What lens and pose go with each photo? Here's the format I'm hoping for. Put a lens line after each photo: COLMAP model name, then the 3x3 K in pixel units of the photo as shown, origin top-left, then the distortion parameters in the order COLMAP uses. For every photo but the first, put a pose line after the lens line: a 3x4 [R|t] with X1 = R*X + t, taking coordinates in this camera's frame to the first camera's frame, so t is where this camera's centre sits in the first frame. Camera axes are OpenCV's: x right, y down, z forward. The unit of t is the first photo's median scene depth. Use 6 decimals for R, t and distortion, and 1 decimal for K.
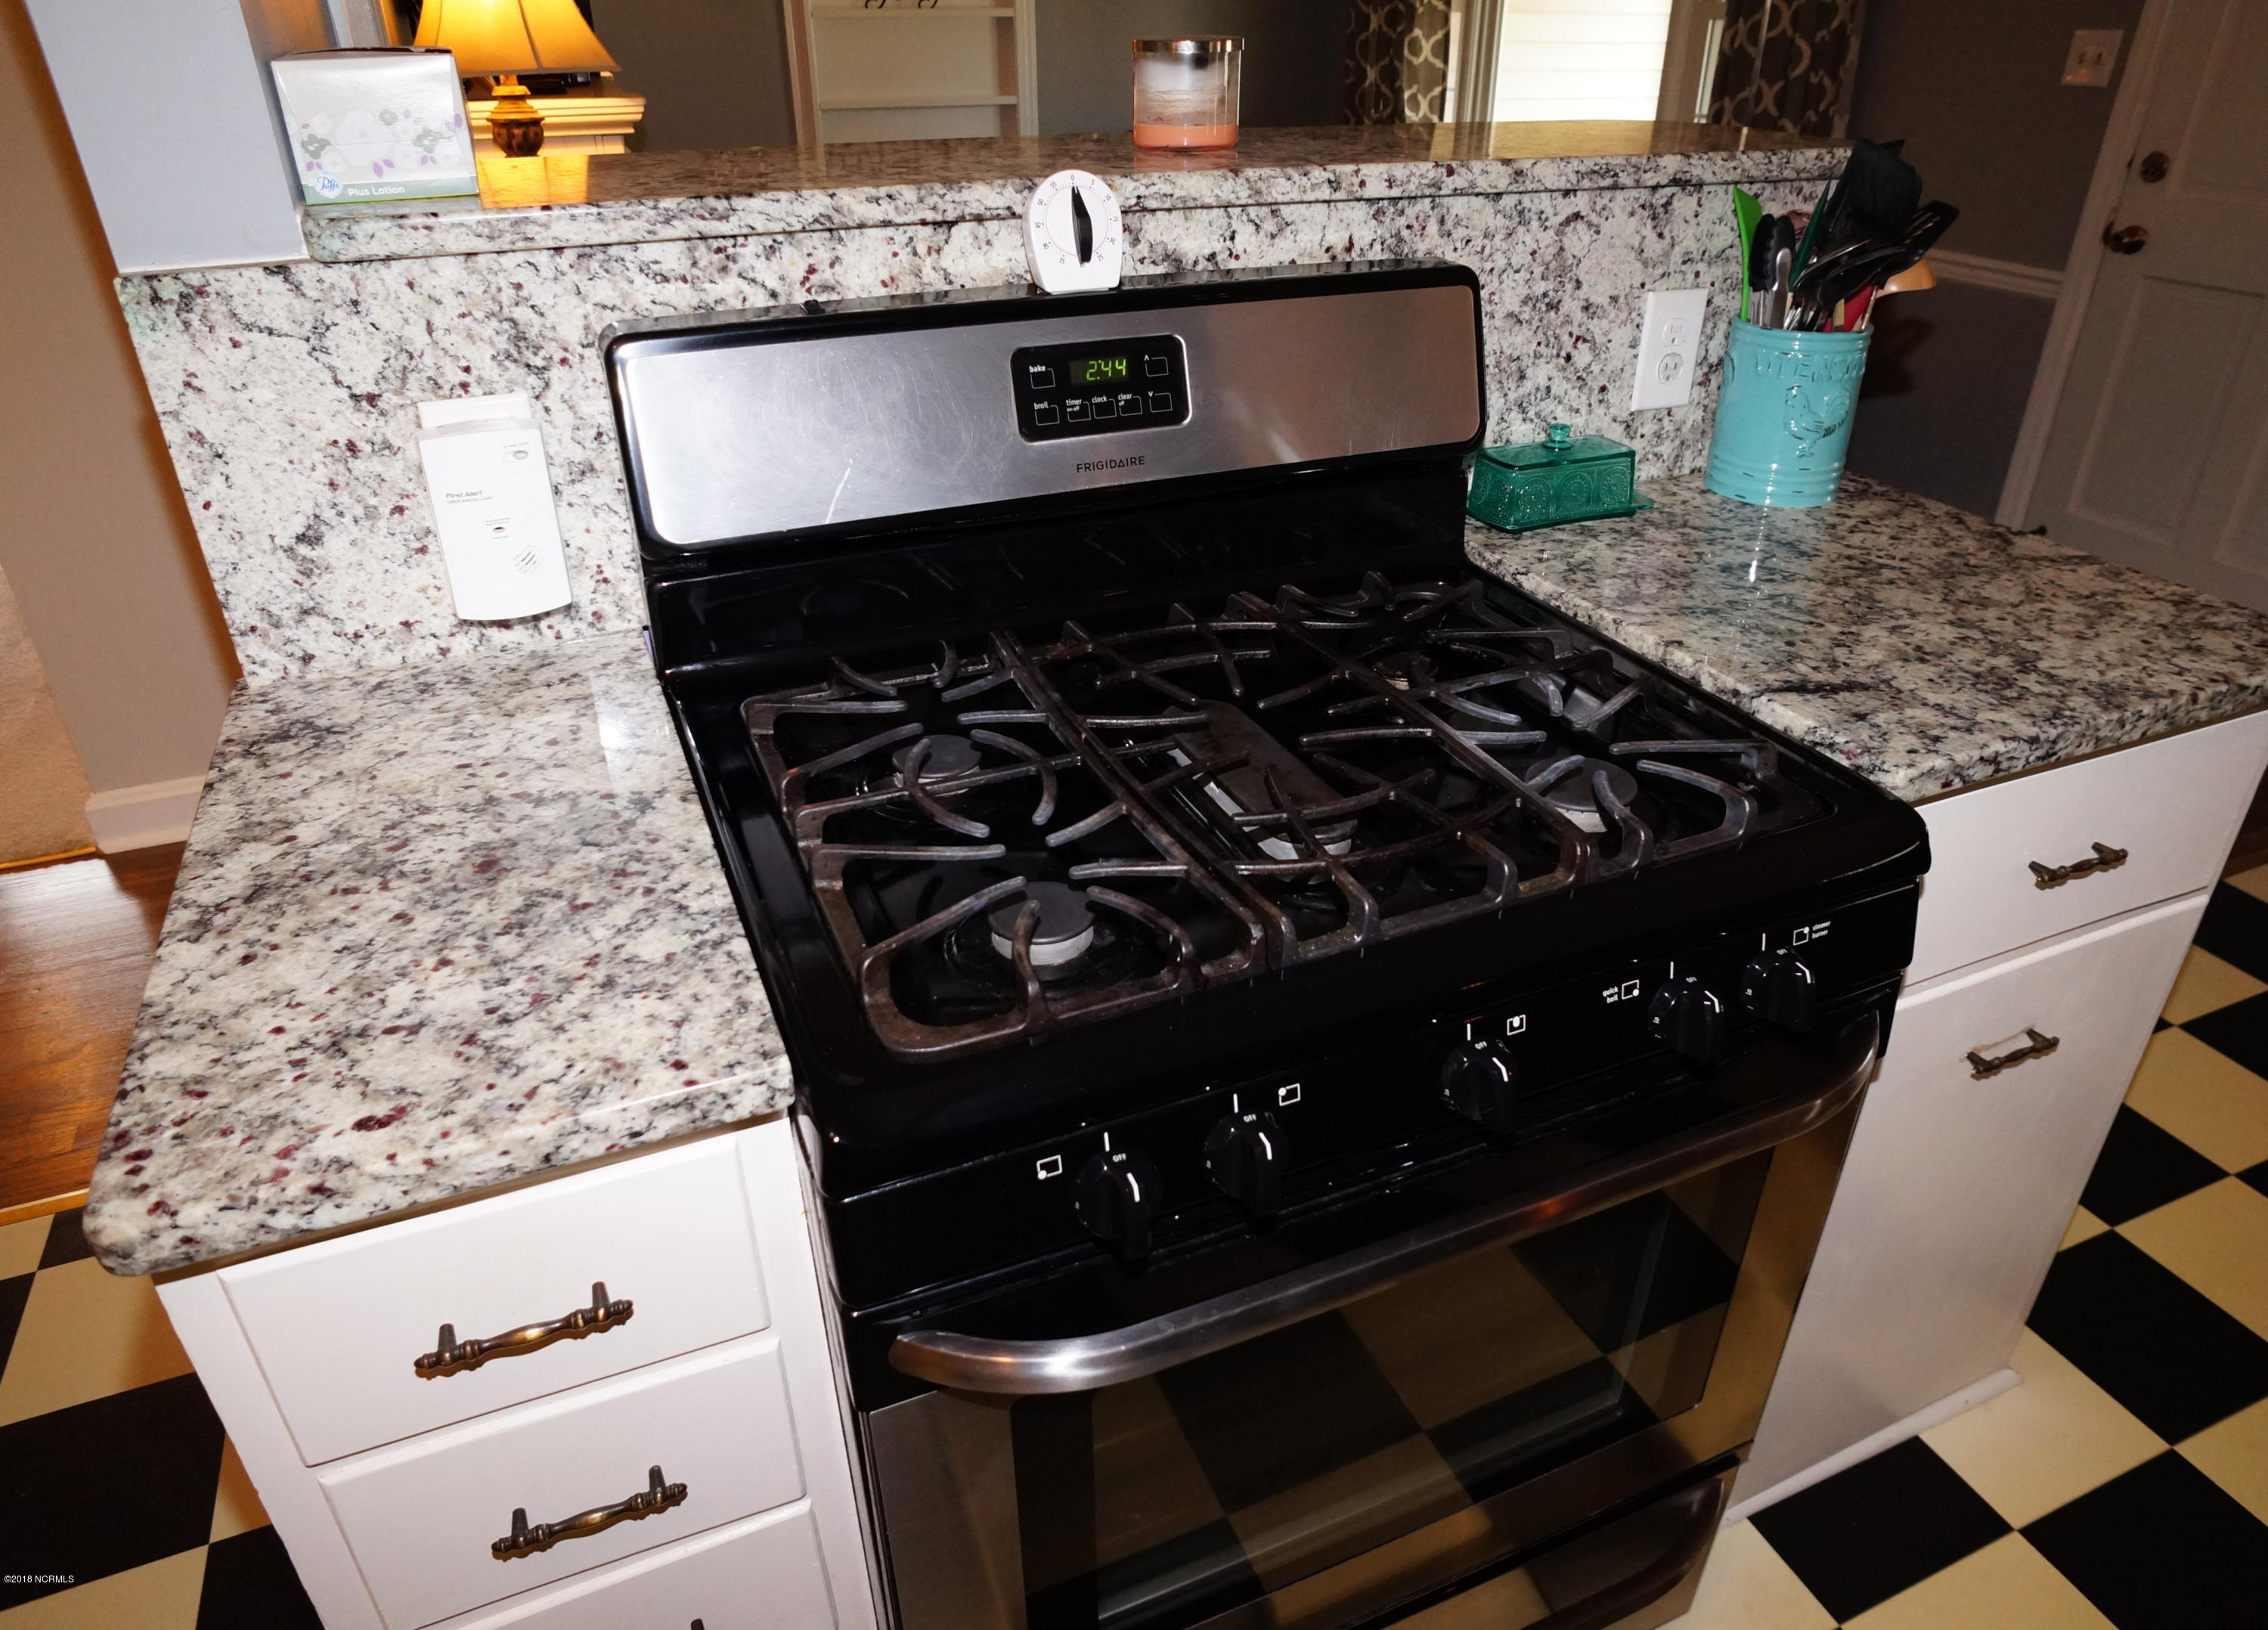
lens RADIAL K [[1434.1, 0, 1134.0], [0, 1434.1, 815.0], [0, 0, 1]] dist [-0.092892, 0.053052]
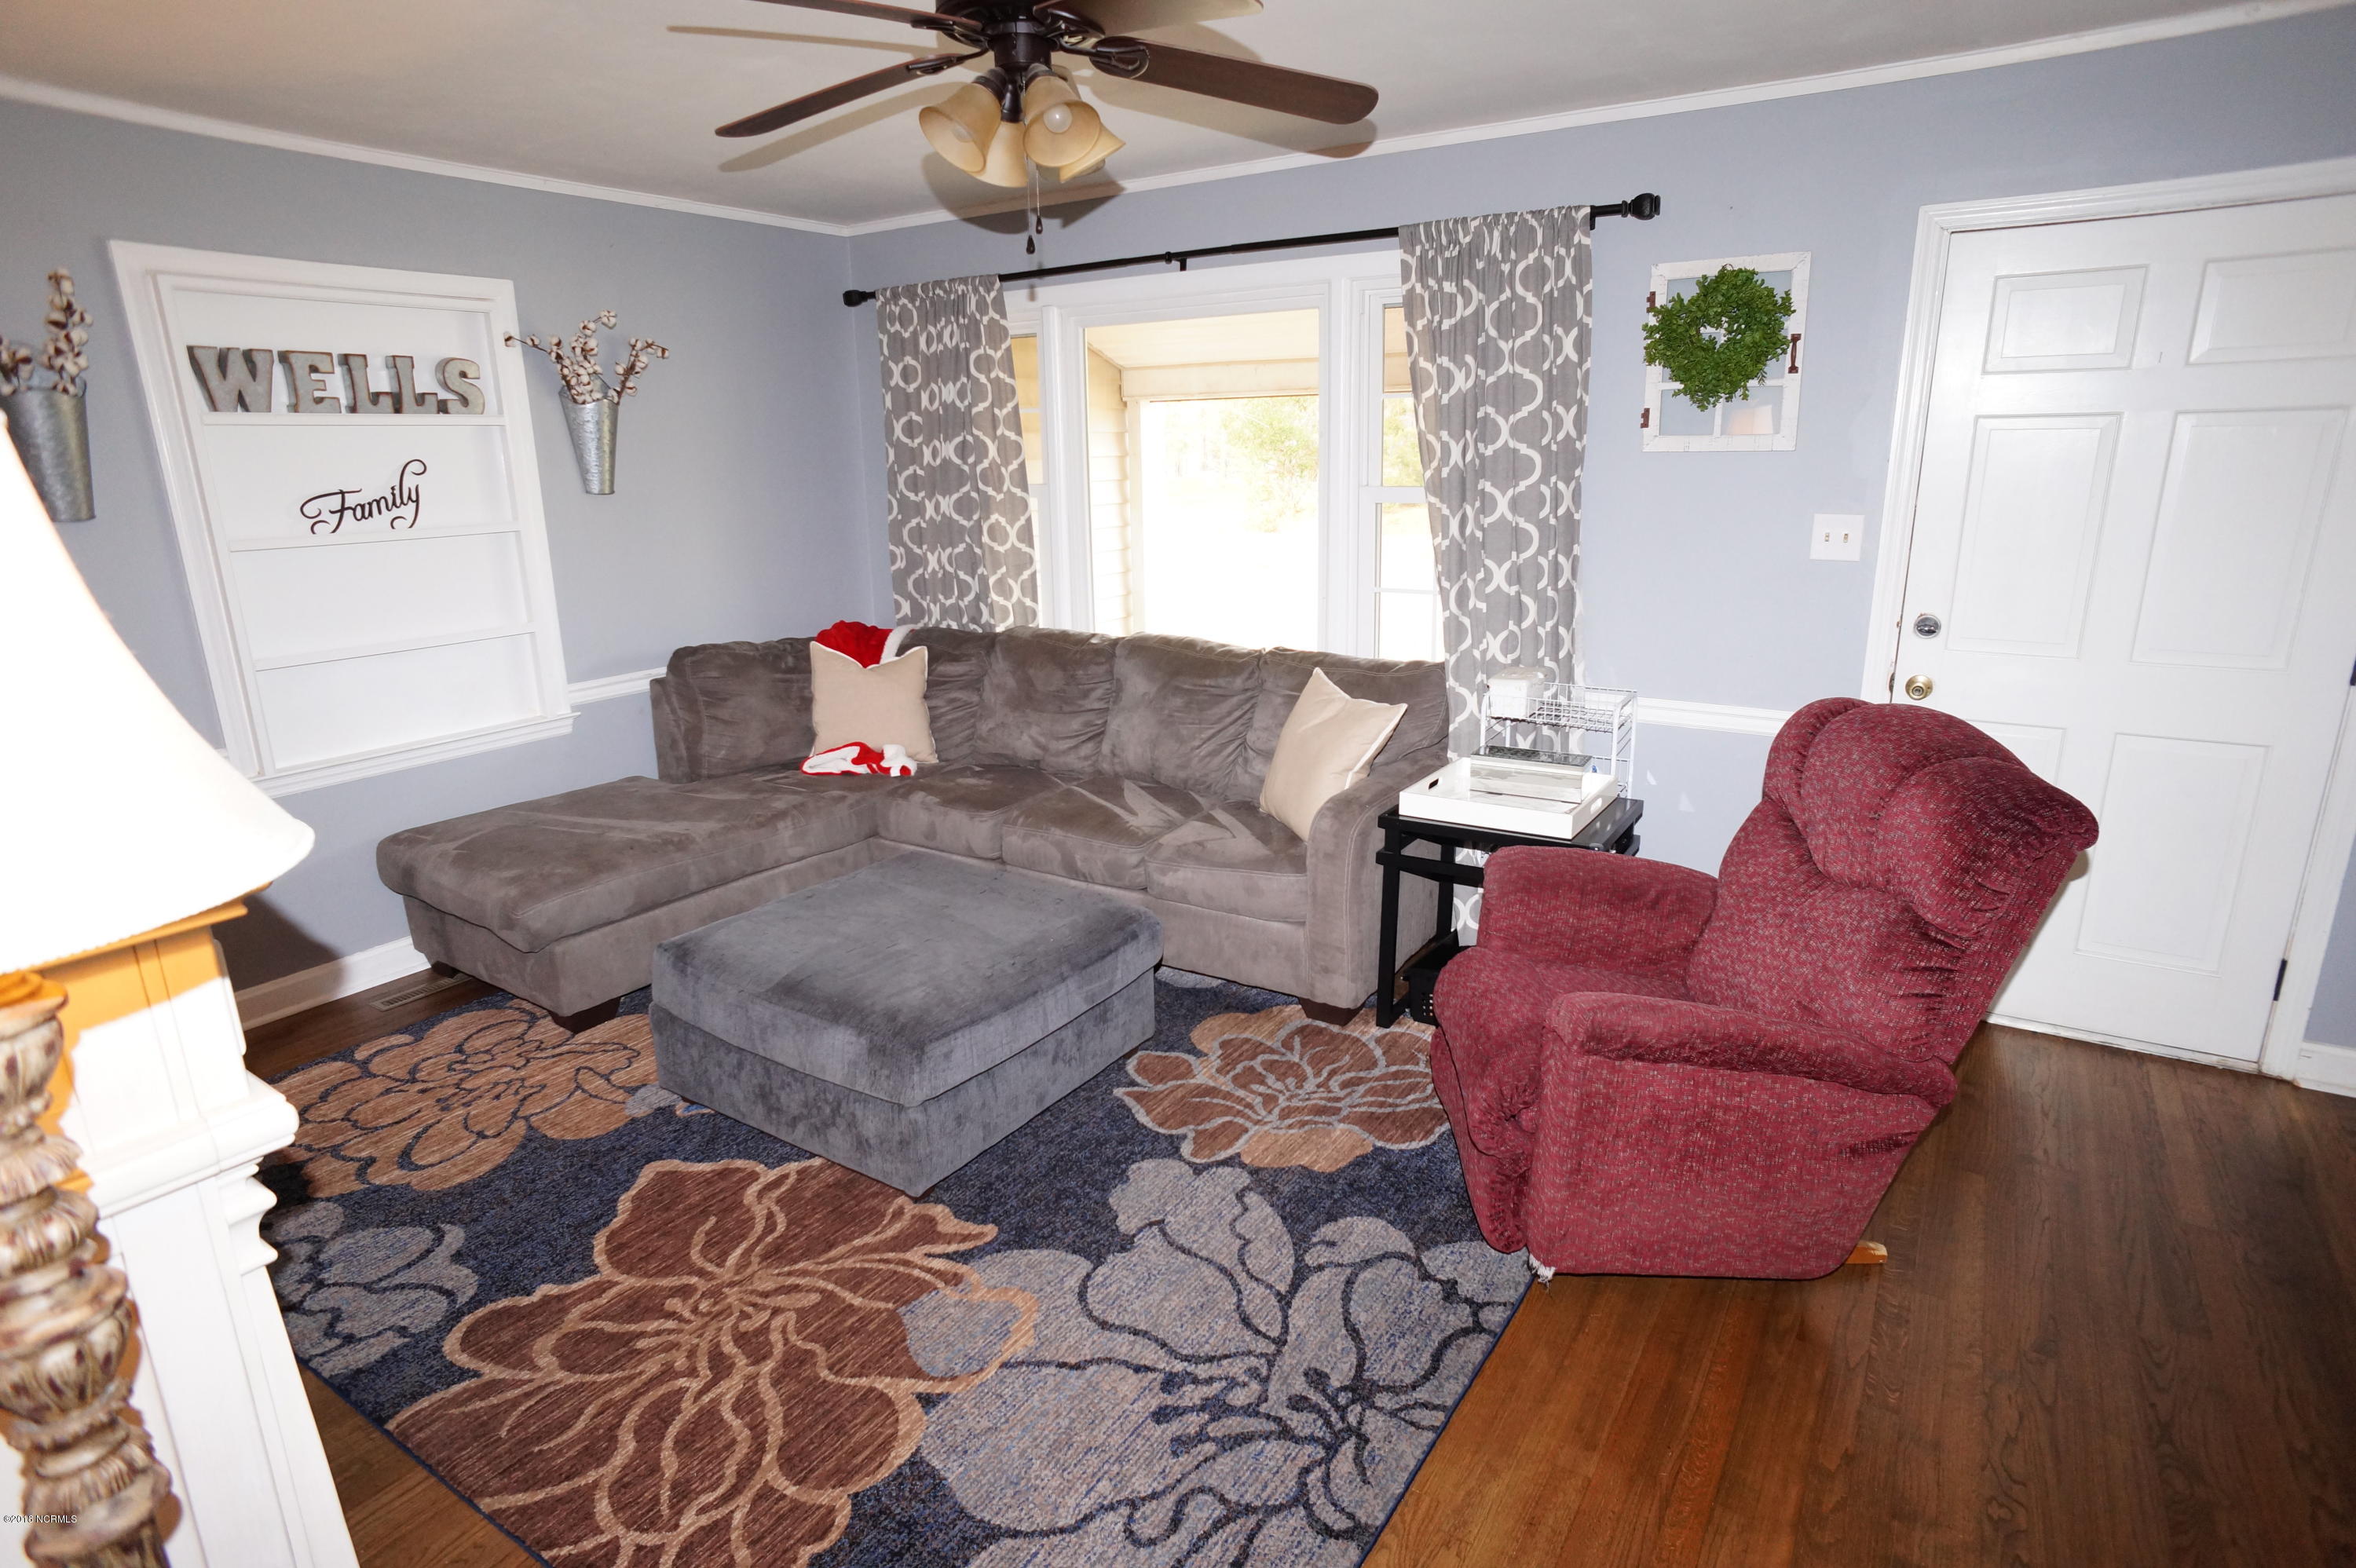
lens RADIAL K [[1247.8, 0, 1174.8], [0, 1247.8, 777.5], [0, 0, 1]] dist [-0.078800, 0.050603]
pose [[0.831136, -0.159520, 0.532696, -0.770047], [0.294513, 0.938855, -0.178365, -0.929260], [-0.471672, 0.305132, 0.827297, 1.324498]]
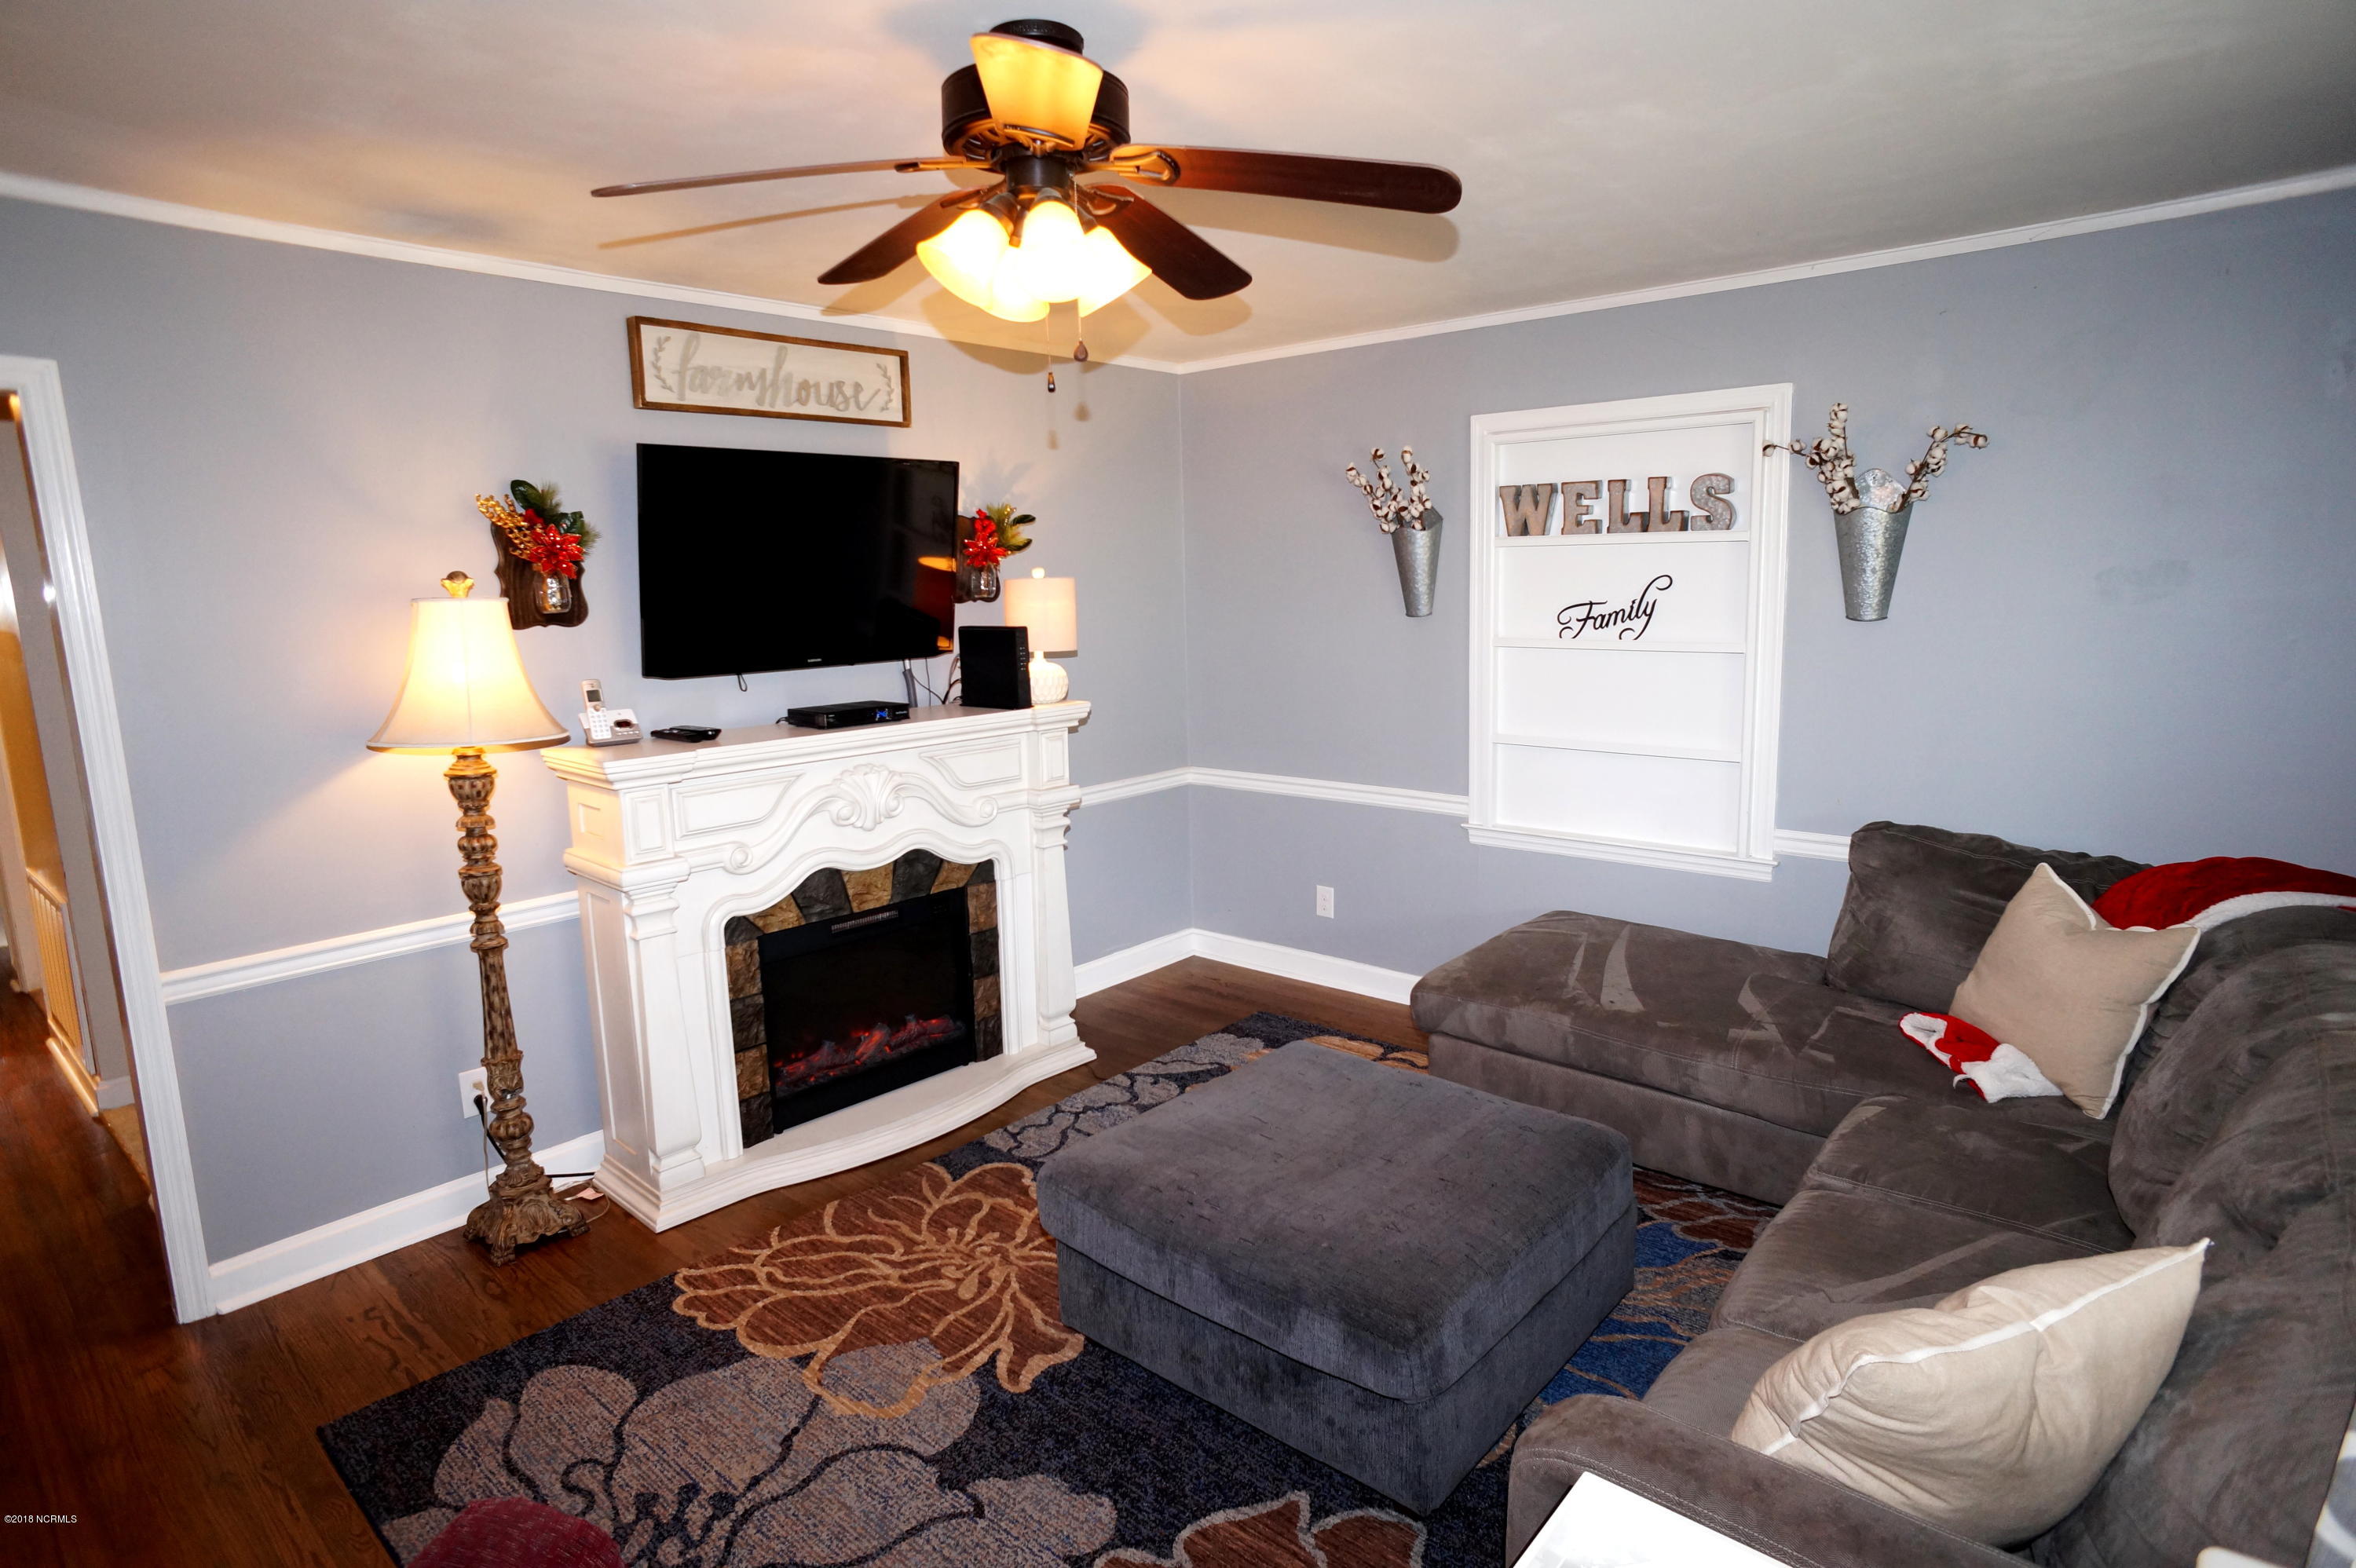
lens RADIAL K [[1247.8, 0, 1174.8], [0, 1247.8, 777.5], [0, 0, 1]] dist [-0.078800, 0.050603]
pose [[0.434738, 0.132740, -0.890721, 1.626646], [-0.430621, 0.899314, -0.076154, -1.507476], [0.790929, 0.416670, 0.448127, 2.265215]]
